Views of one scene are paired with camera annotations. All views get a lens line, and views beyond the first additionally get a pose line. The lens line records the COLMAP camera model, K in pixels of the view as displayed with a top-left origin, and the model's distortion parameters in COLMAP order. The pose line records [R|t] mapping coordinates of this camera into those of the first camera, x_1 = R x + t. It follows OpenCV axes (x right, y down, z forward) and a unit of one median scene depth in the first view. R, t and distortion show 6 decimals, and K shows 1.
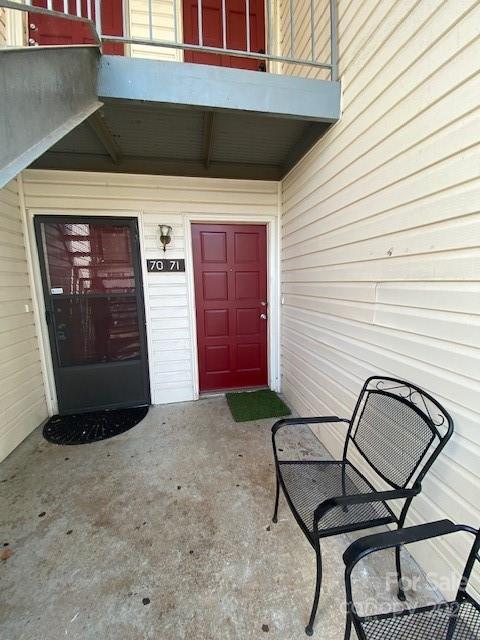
lens RADIAL K [[259.7, 0, 239.8], [0, 259.7, 320.4], [0, 0, 1]] dist [0.009407, -0.000608]
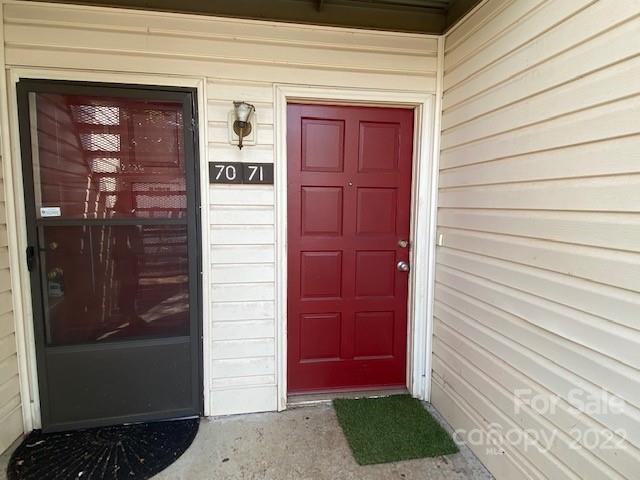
lens RADIAL K [[362.9, 0, 315.8], [0, 362.9, 239.5], [0, 0, 1]] dist [0.024194, -0.024018]
pose [[0.998872, 0.033028, -0.034111, -0.083598], [-0.034723, 0.998127, -0.050367, -0.028691], [0.032384, 0.051494, 0.998148, 0.200815]]
